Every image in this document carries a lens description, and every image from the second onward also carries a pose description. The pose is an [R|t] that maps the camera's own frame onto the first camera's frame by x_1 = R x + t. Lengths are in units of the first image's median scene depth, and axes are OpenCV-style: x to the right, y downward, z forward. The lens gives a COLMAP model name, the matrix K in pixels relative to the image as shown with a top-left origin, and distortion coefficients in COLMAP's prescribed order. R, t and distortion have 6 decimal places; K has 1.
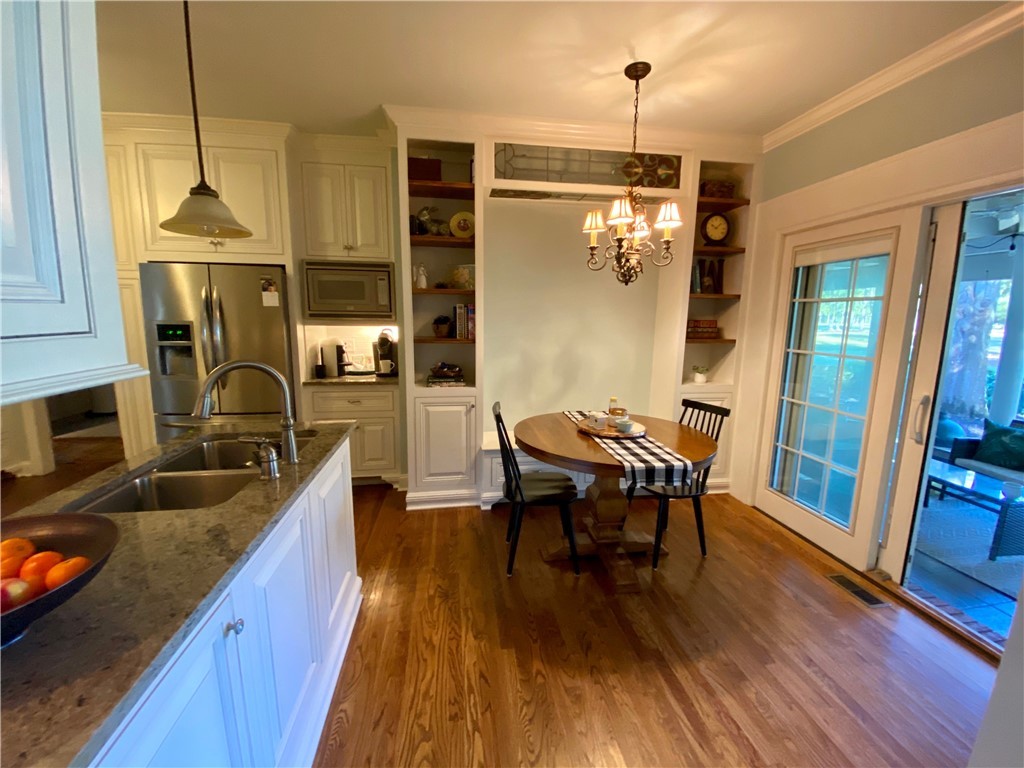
lens RADIAL K [[426.2, 0, 508.5], [0, 426.2, 383.6], [0, 0, 1]] dist [0.024949, -0.000484]
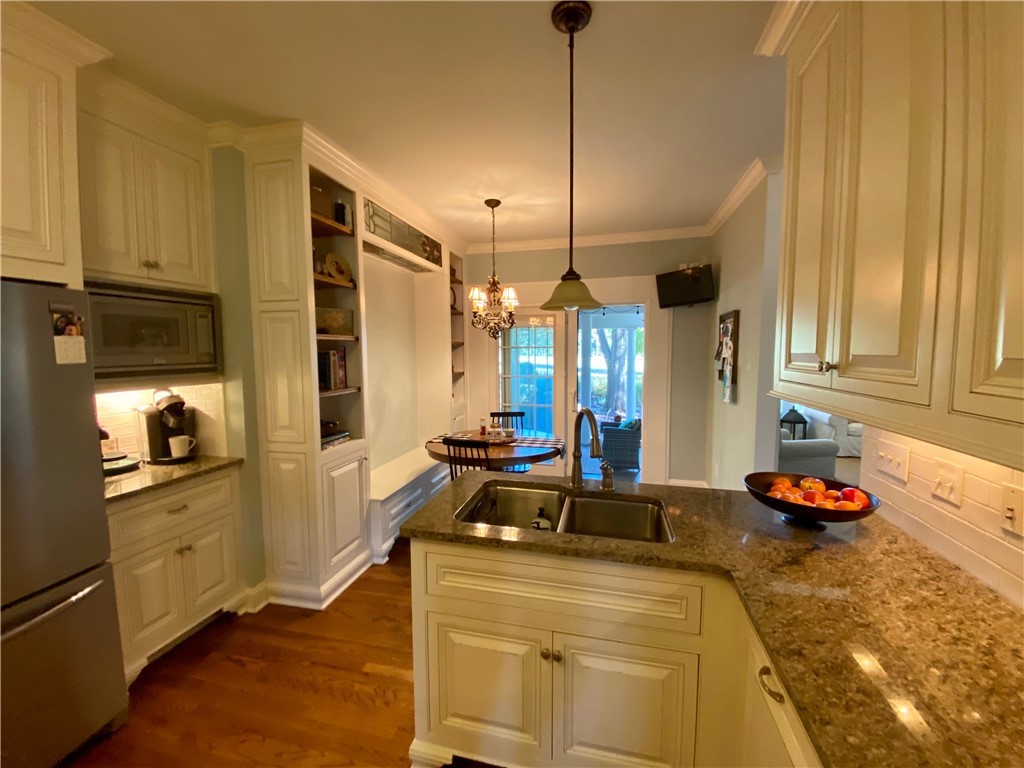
lens RADIAL K [[426.2, 0, 506.6], [0, 426.2, 381.2], [0, 0, 1]] dist [0.024949, -0.000484]
pose [[0.366661, -0.084234, 0.926534, -0.824078], [0.160706, 0.986657, 0.026103, -0.088907], [-0.916370, 0.139328, 0.375306, 0.334437]]
